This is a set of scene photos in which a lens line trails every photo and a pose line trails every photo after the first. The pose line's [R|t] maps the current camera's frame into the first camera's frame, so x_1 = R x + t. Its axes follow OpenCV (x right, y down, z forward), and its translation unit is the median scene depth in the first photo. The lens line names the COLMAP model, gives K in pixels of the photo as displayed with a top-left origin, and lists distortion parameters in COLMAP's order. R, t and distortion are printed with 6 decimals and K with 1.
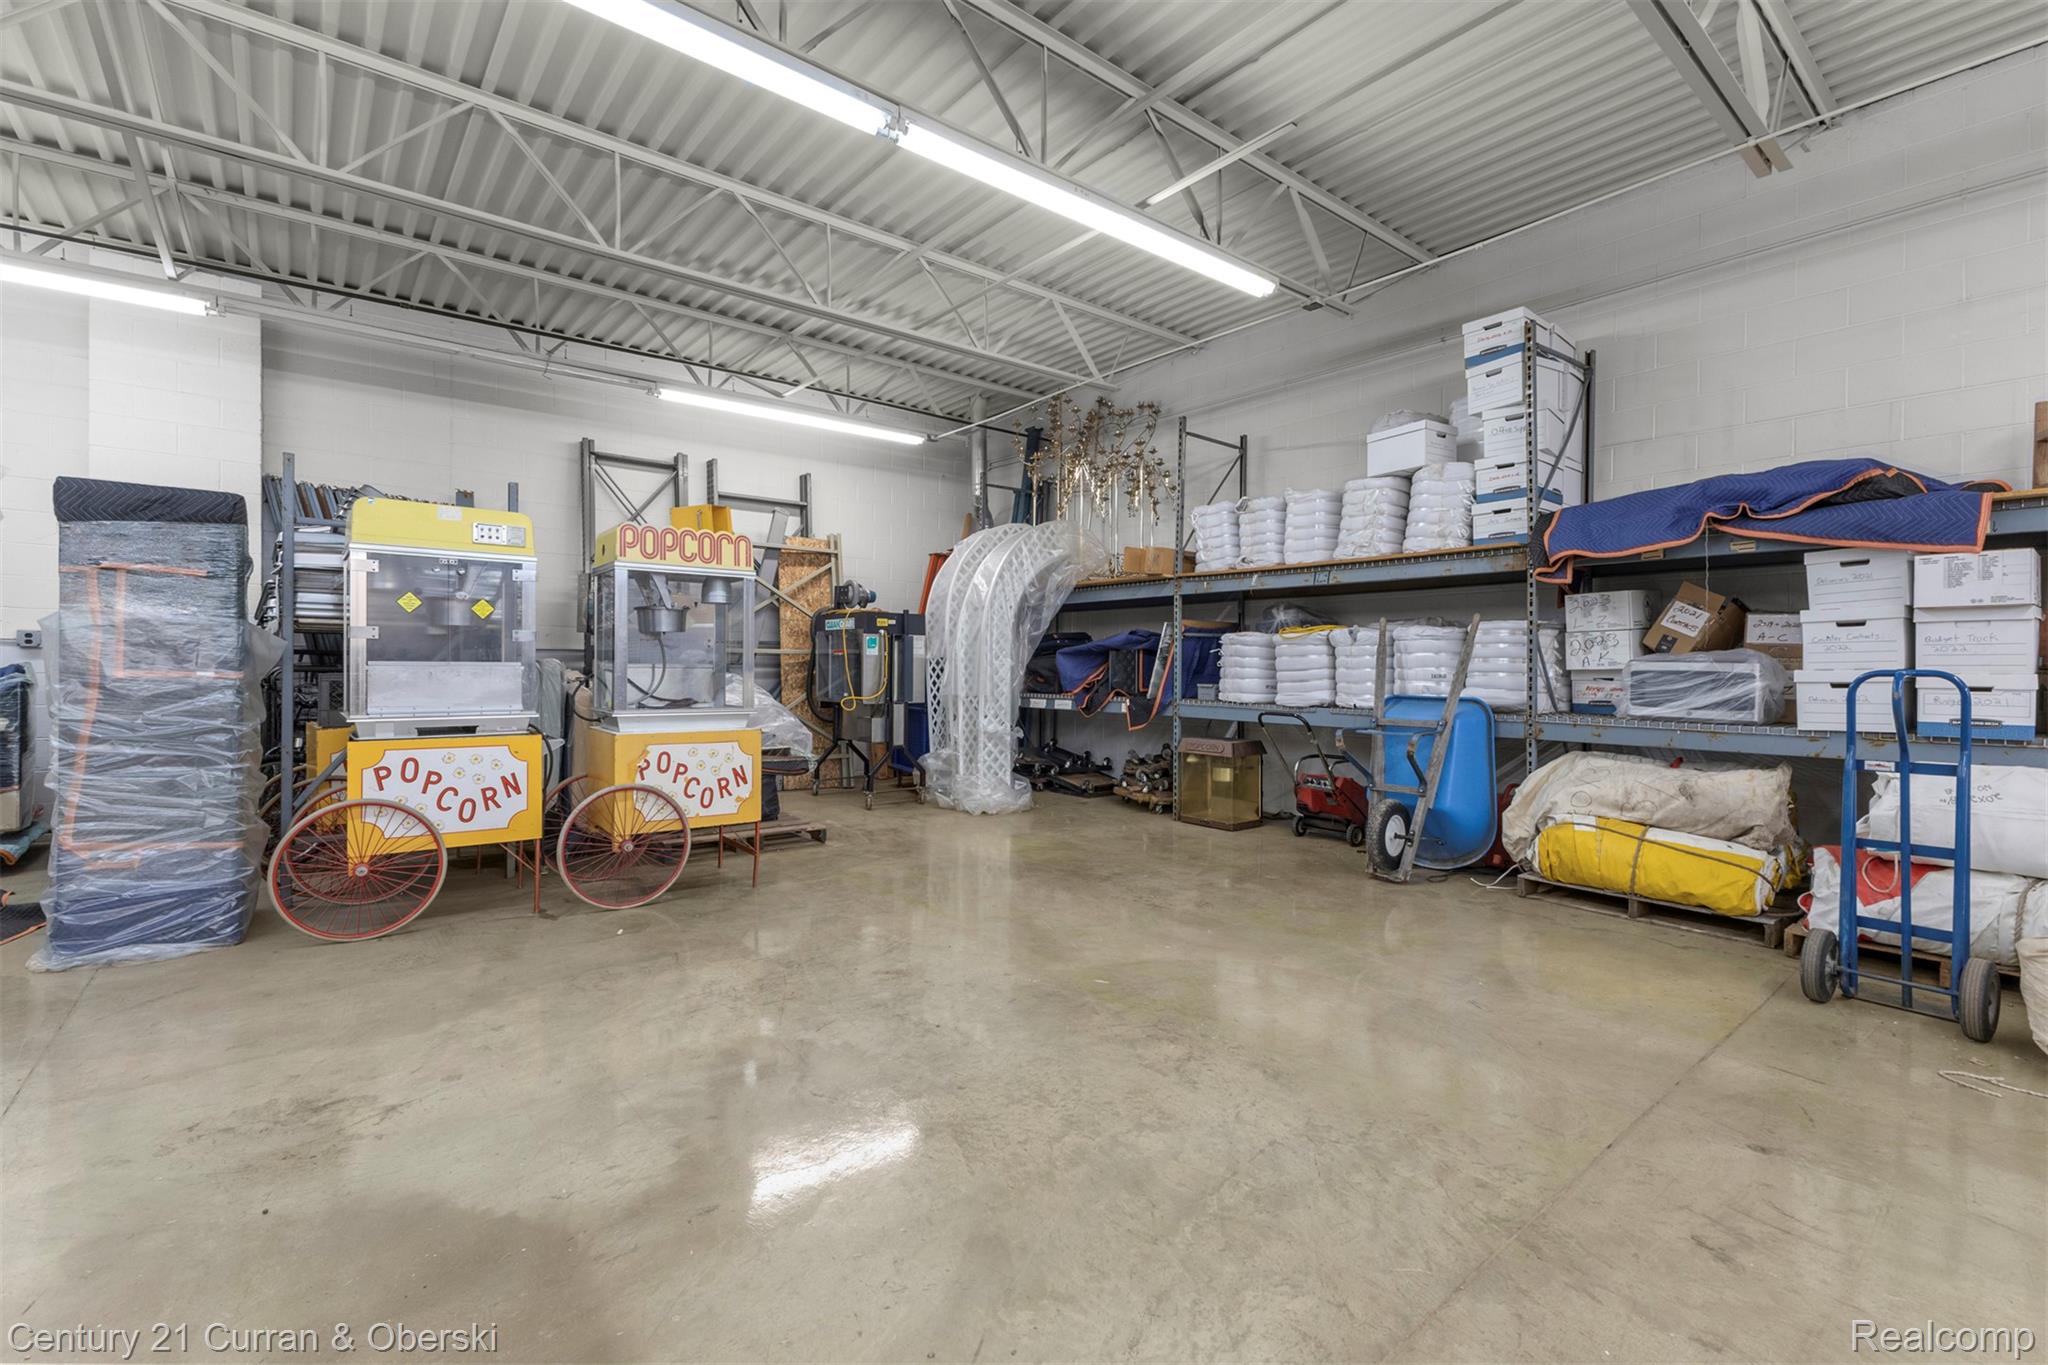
lens RADIAL K [[886.6, 0, 1031.1], [0, 886.6, 671.1], [0, 0, 1]] dist [0.000738, 0.000160]
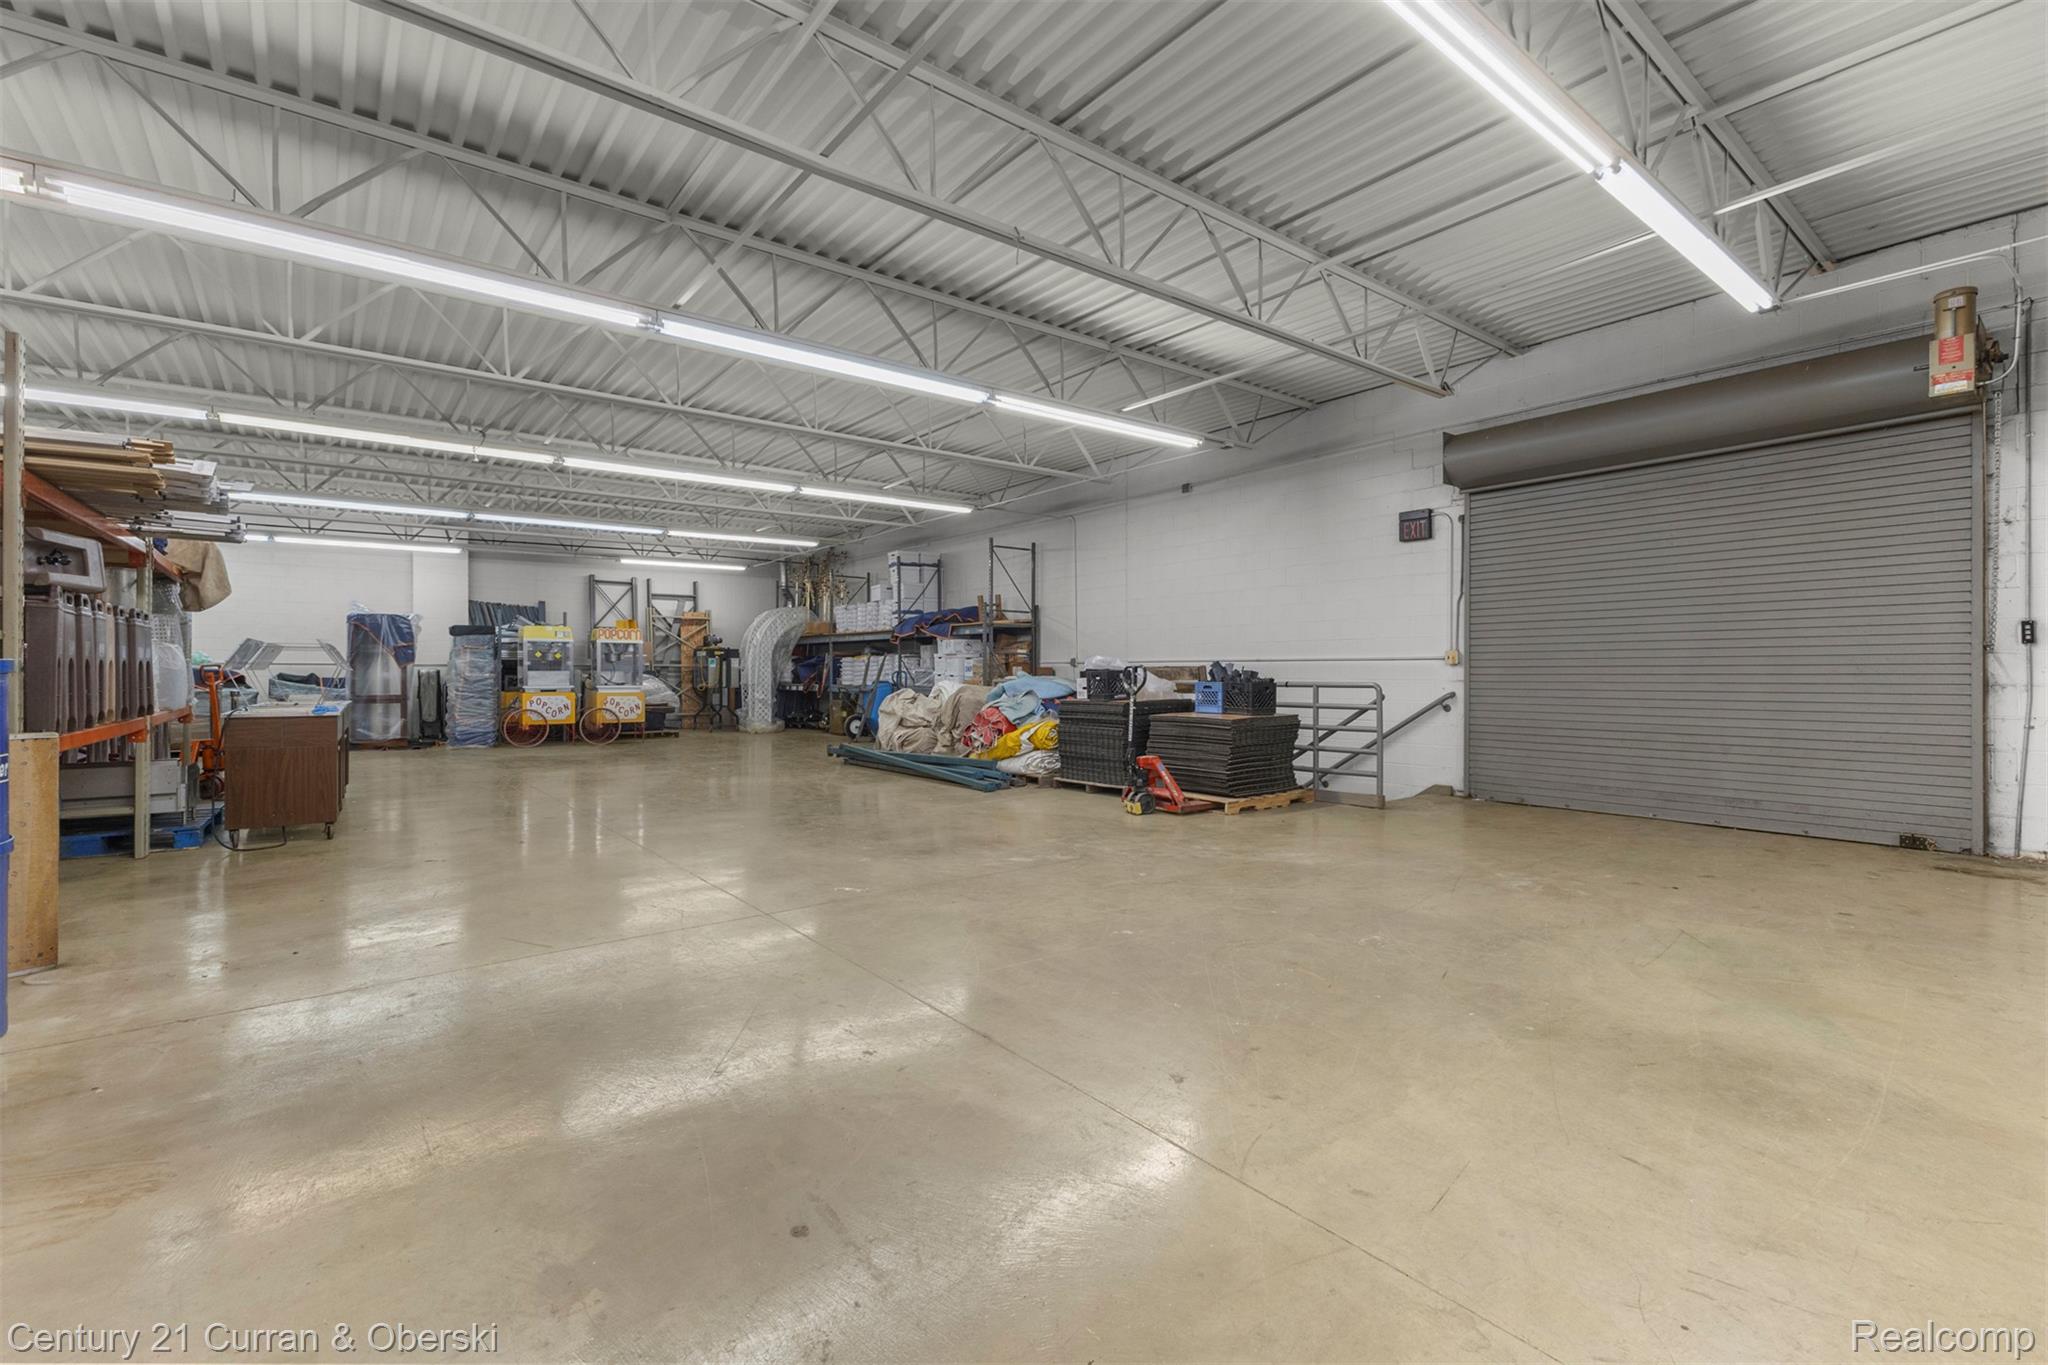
lens RADIAL K [[886.6, 0, 1031.1], [0, 886.6, 671.1], [0, 0, 1]] dist [0.000738, 0.000160]
pose [[0.999786, -0.008195, -0.018970, 1.022649], [0.008031, 0.999930, -0.008674, 0.027790], [0.019040, 0.008520, 0.999782, -1.919057]]
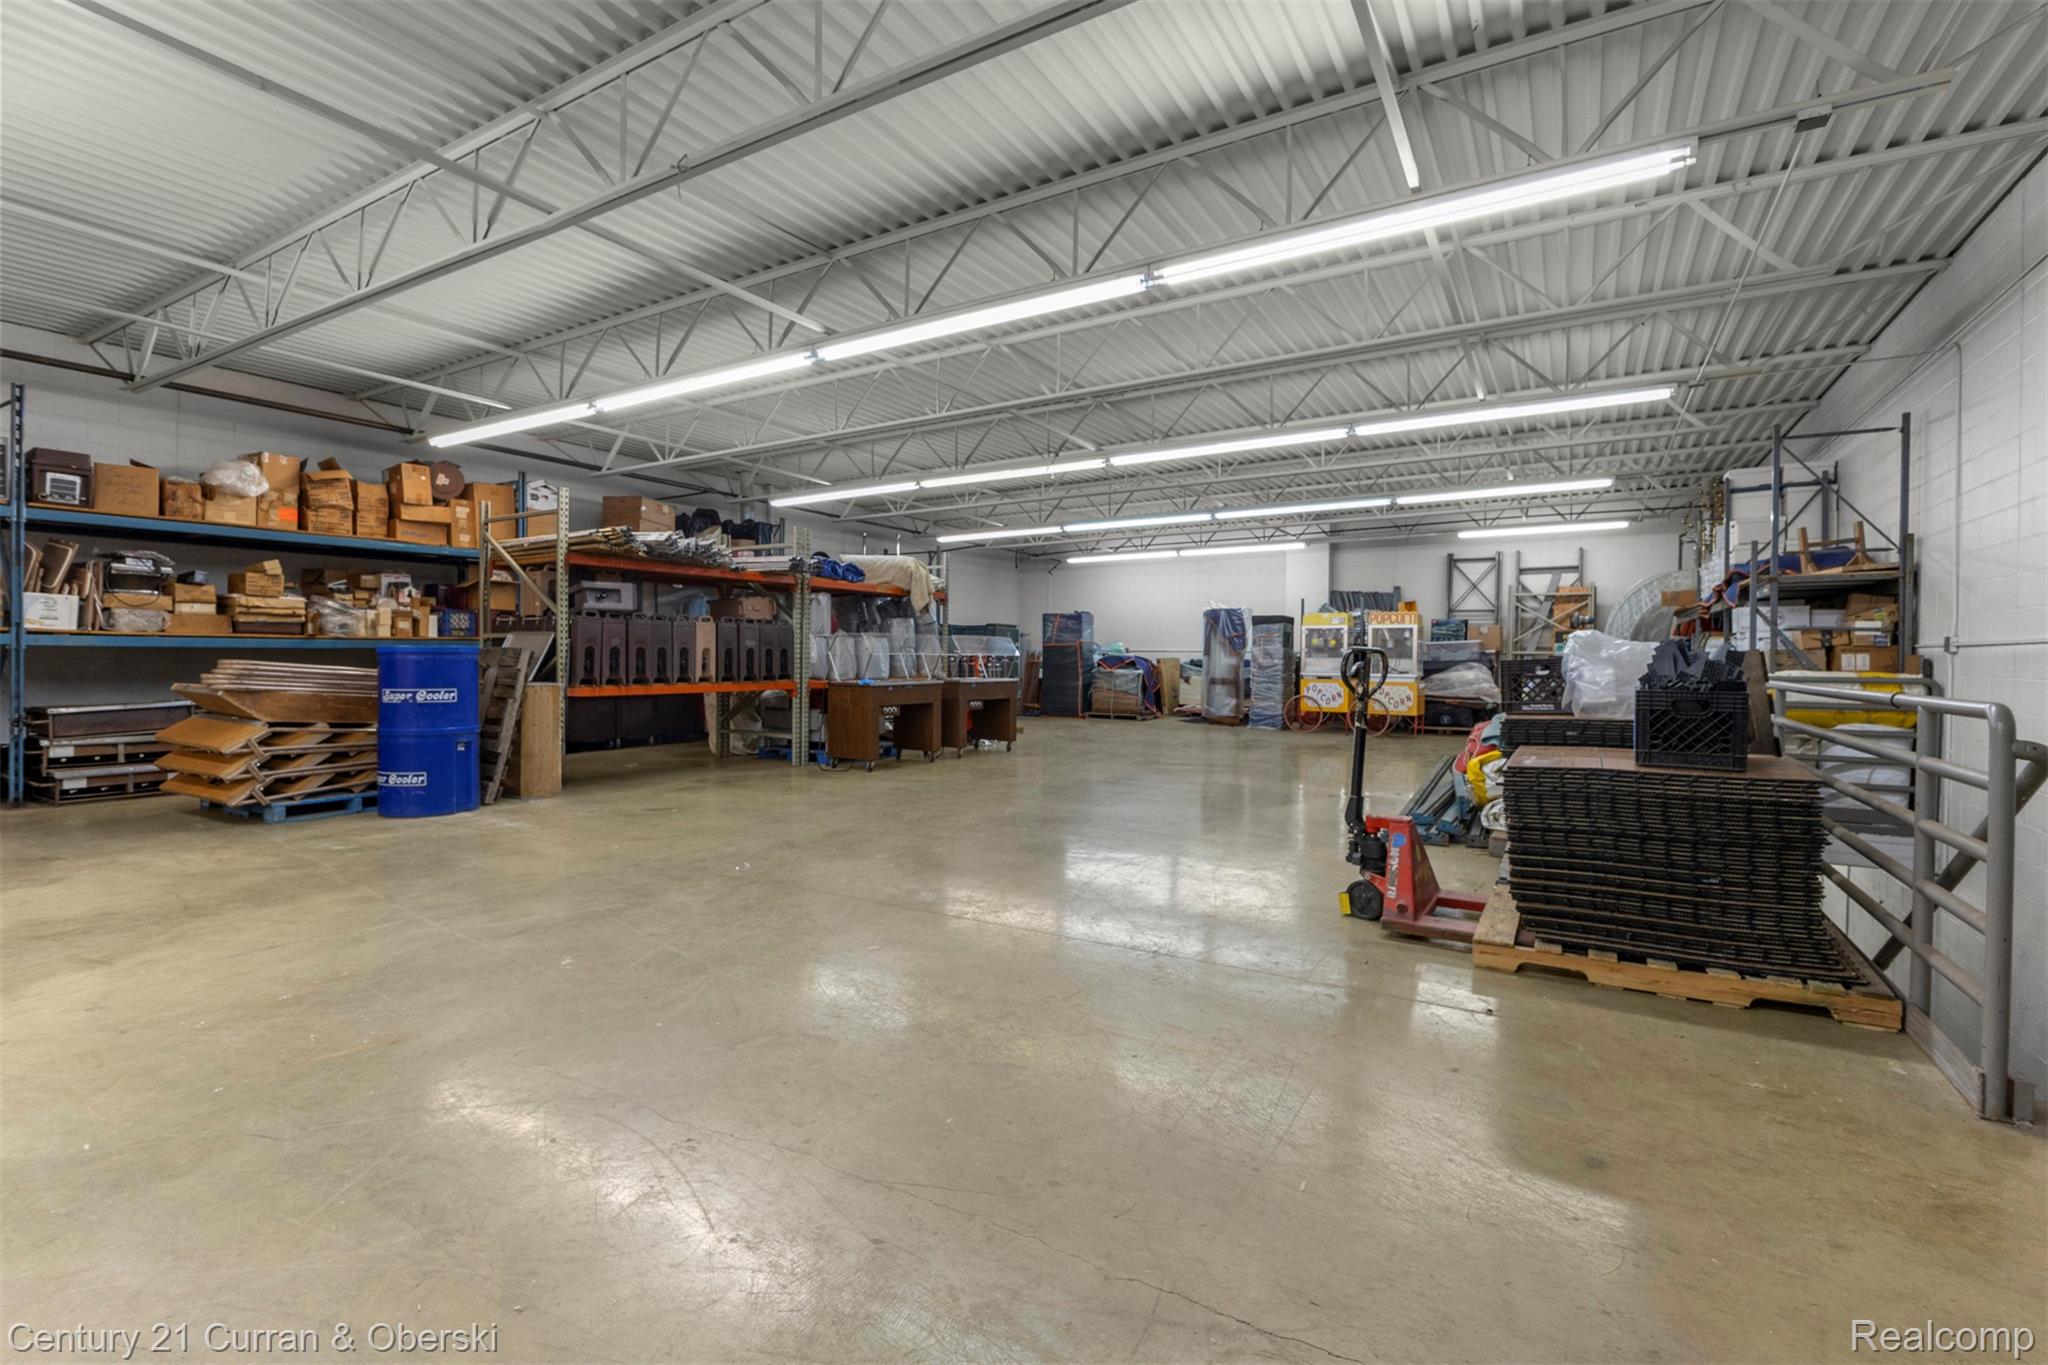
lens RADIAL K [[930.3, 0, 1018.2], [0, 930.3, 666.5], [0, 0, 1]] dist [-0.002661, -0.000507]
pose [[0.332080, 0.005115, -0.943237, 1.858893], [-0.012785, 0.999918, 0.000921, 0.026963], [0.943165, 0.011753, 0.332118, -1.045151]]
